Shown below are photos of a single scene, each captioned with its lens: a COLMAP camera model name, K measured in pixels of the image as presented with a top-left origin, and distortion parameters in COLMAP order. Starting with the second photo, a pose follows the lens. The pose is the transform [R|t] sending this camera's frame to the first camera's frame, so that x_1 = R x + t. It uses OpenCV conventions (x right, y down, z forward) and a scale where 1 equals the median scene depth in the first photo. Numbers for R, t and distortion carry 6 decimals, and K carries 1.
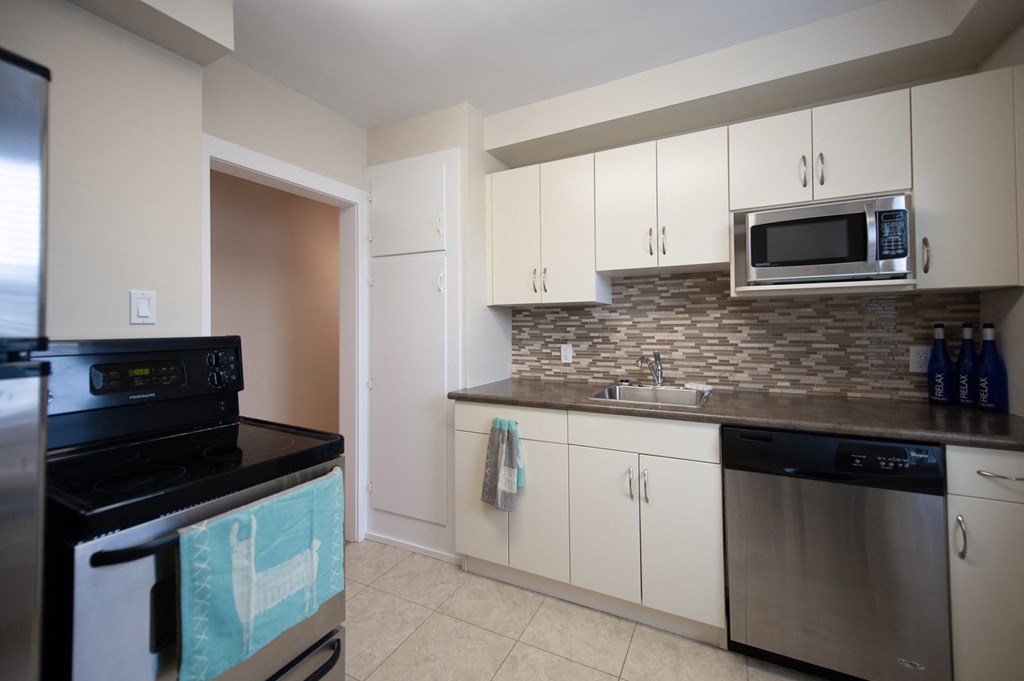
lens RADIAL K [[404.7, 0, 529.2], [0, 404.7, 316.7], [0, 0, 1]] dist [0.019791, -0.011663]
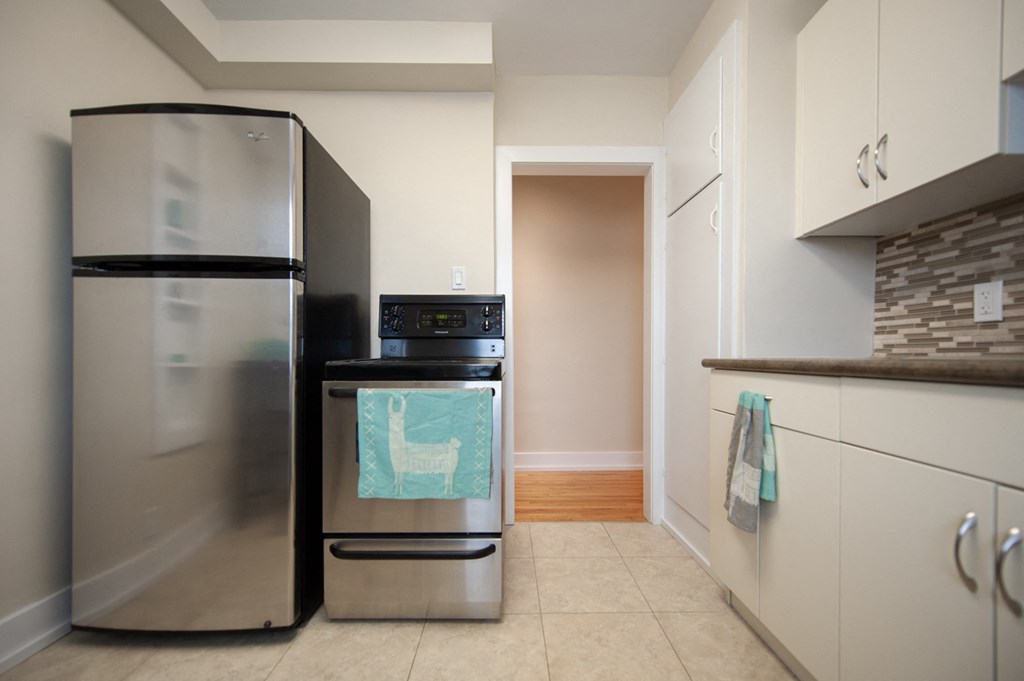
lens RADIAL K [[417.4, 0, 516.7], [0, 417.4, 357.7], [0, 0, 1]] dist [-0.017225, 0.006921]
pose [[0.451616, 0.009730, -0.892159, 0.306871], [0.022472, 0.999499, 0.022277, 0.148375], [0.891929, -0.030109, 0.451172, 0.316798]]
